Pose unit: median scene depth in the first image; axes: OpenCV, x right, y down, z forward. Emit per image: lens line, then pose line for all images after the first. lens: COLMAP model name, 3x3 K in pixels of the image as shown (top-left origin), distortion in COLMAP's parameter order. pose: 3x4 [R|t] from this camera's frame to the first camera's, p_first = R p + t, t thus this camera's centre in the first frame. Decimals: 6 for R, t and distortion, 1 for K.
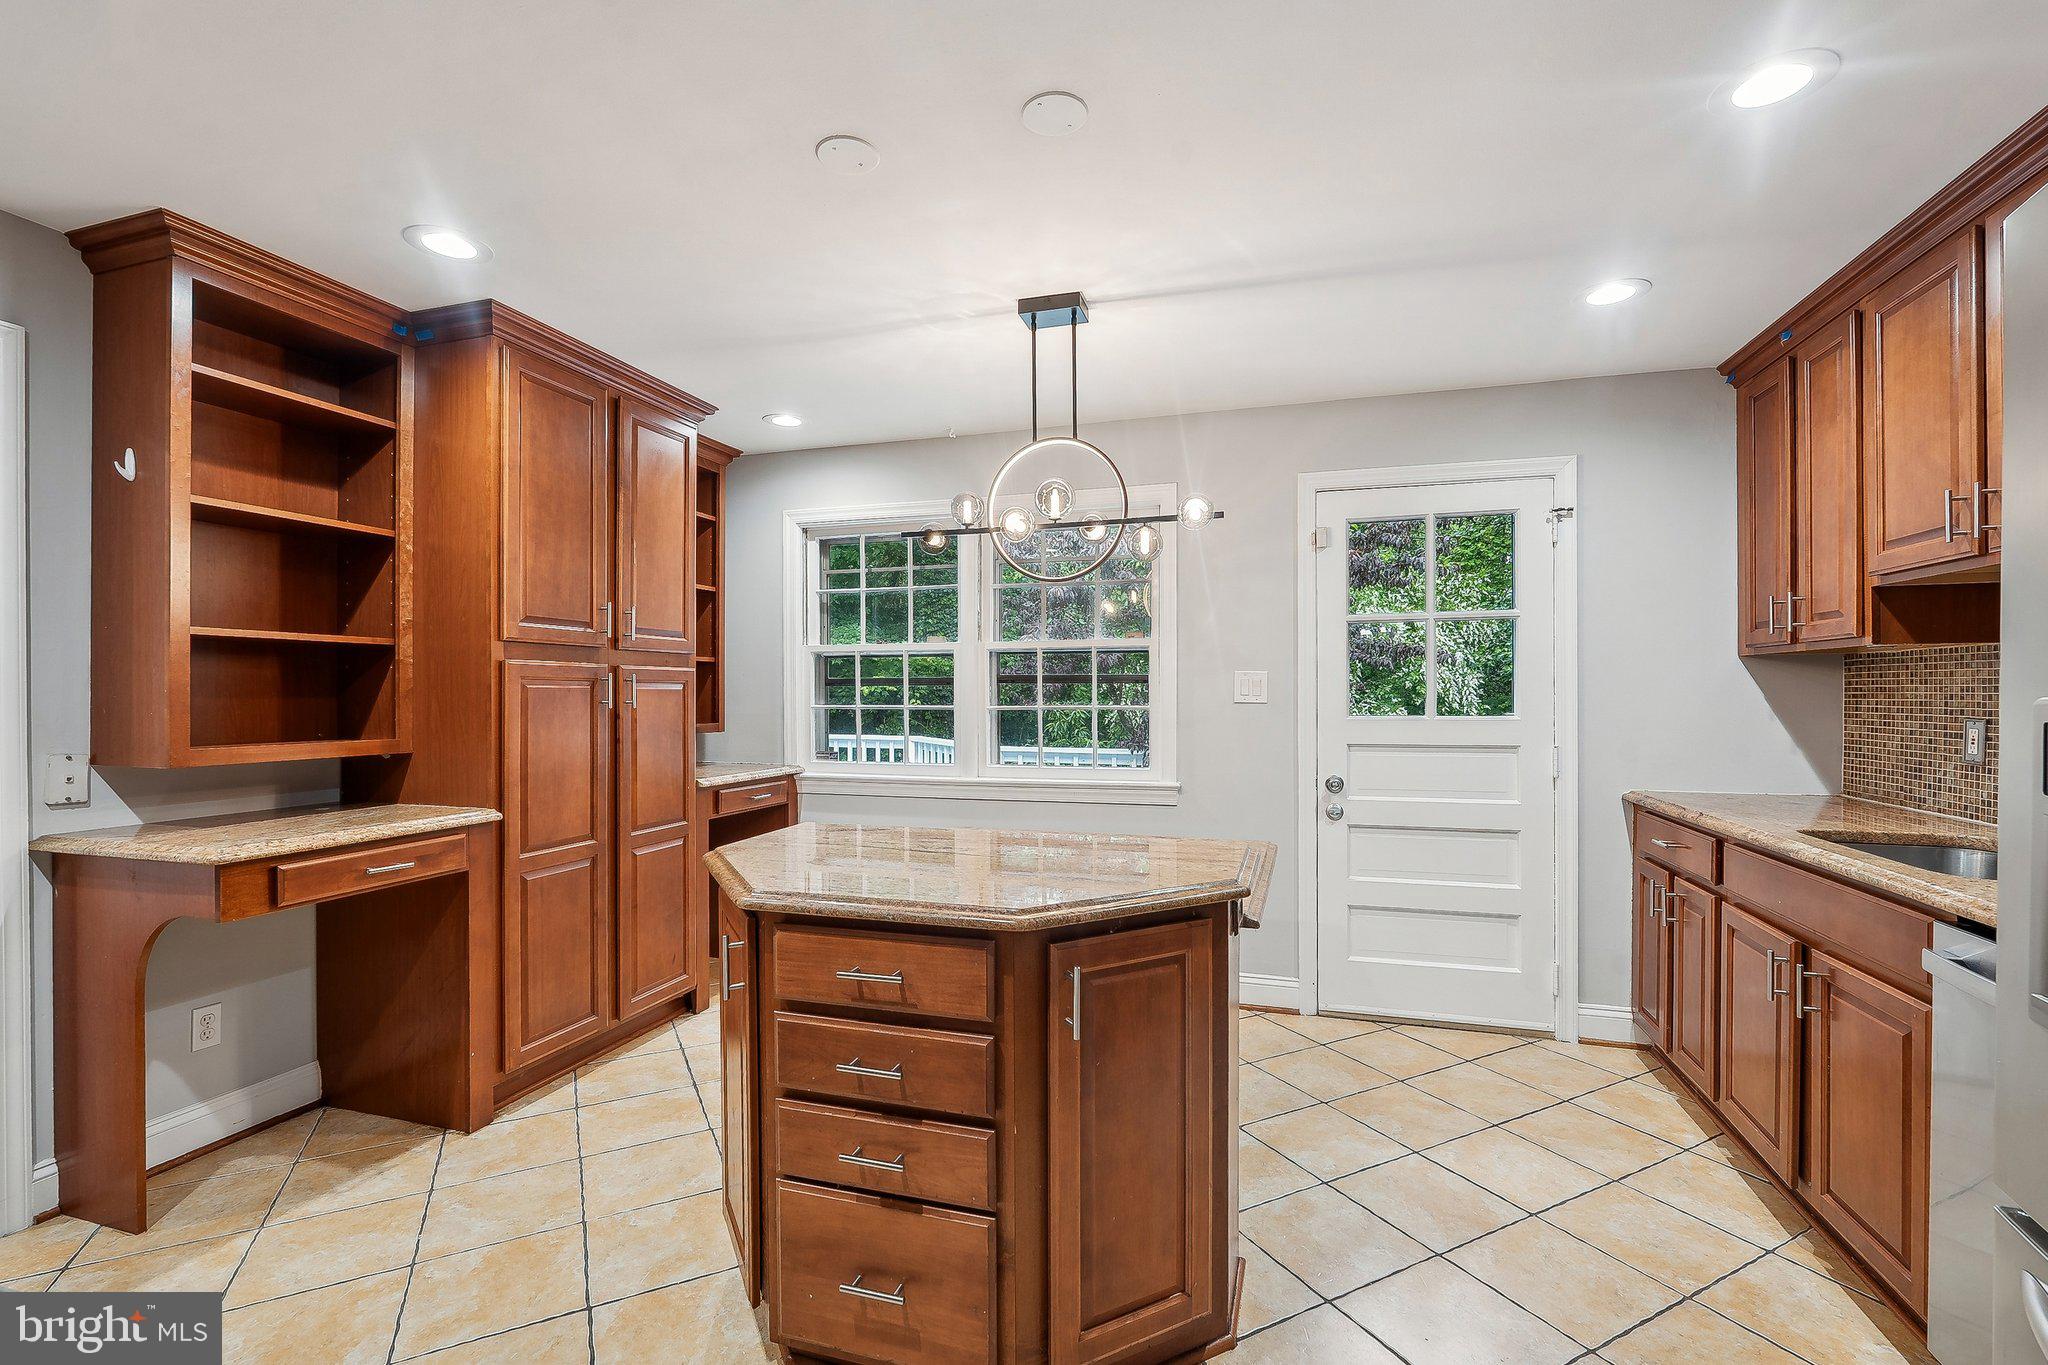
lens RADIAL K [[911.0, 0, 1034.8], [0, 911.0, 687.5], [0, 0, 1]] dist [0.010685, 0.000070]
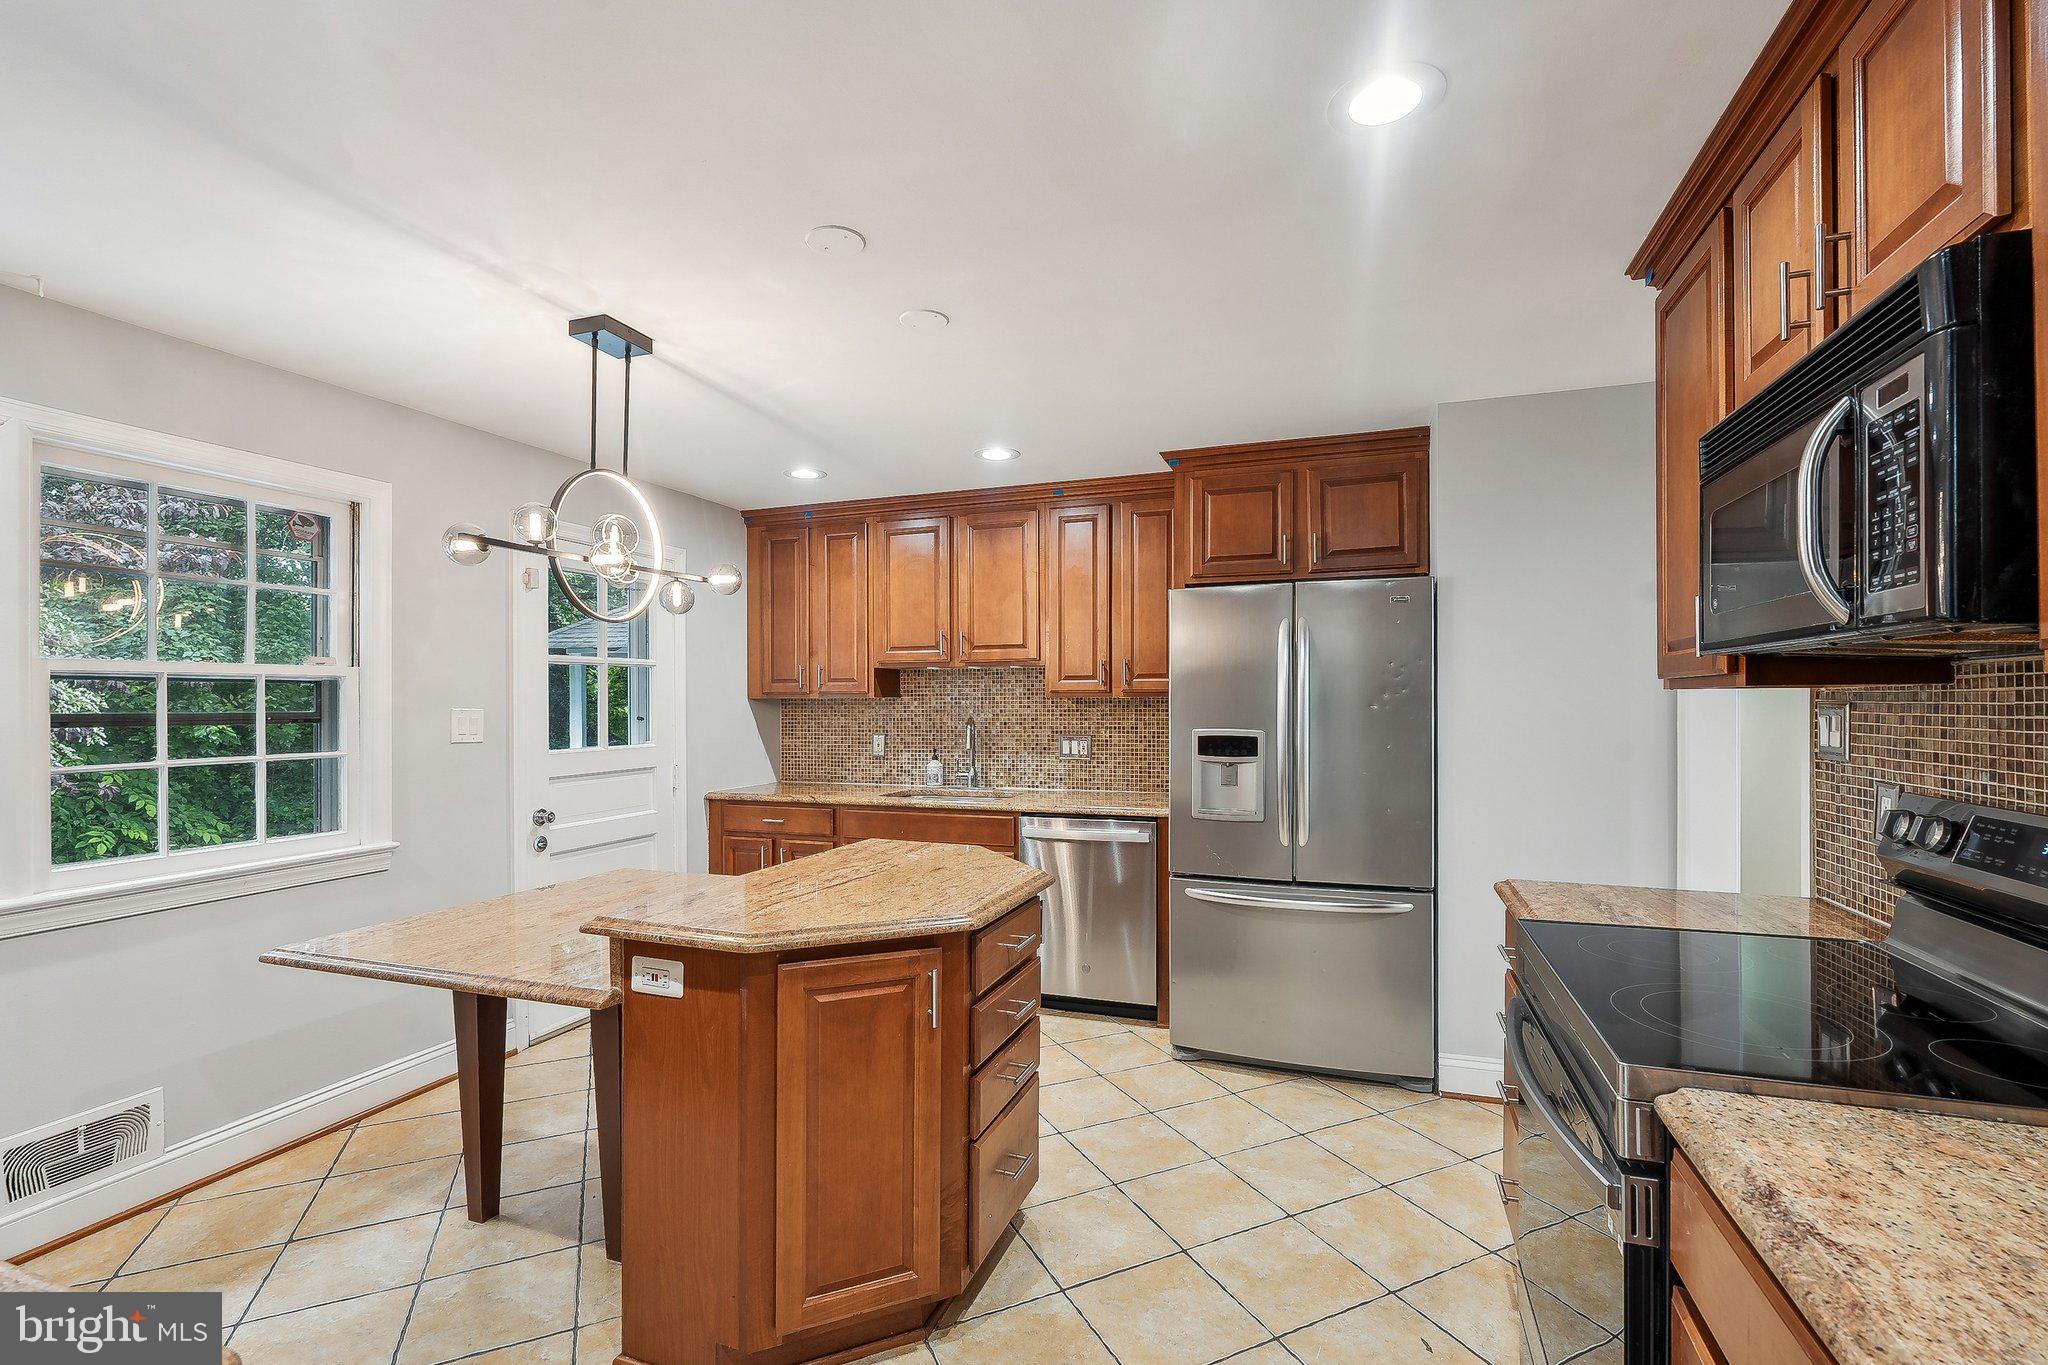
lens RADIAL K [[925.4, 0, 1021.3], [0, 925.4, 694.9], [0, 0, 1]] dist [0.042761, 0.000141]
pose [[0.052234, 0.011059, 0.998574, -0.790766], [0.001651, 0.999936, -0.011161, -0.022939], [-0.998634, 0.002232, 0.052212, 0.442033]]
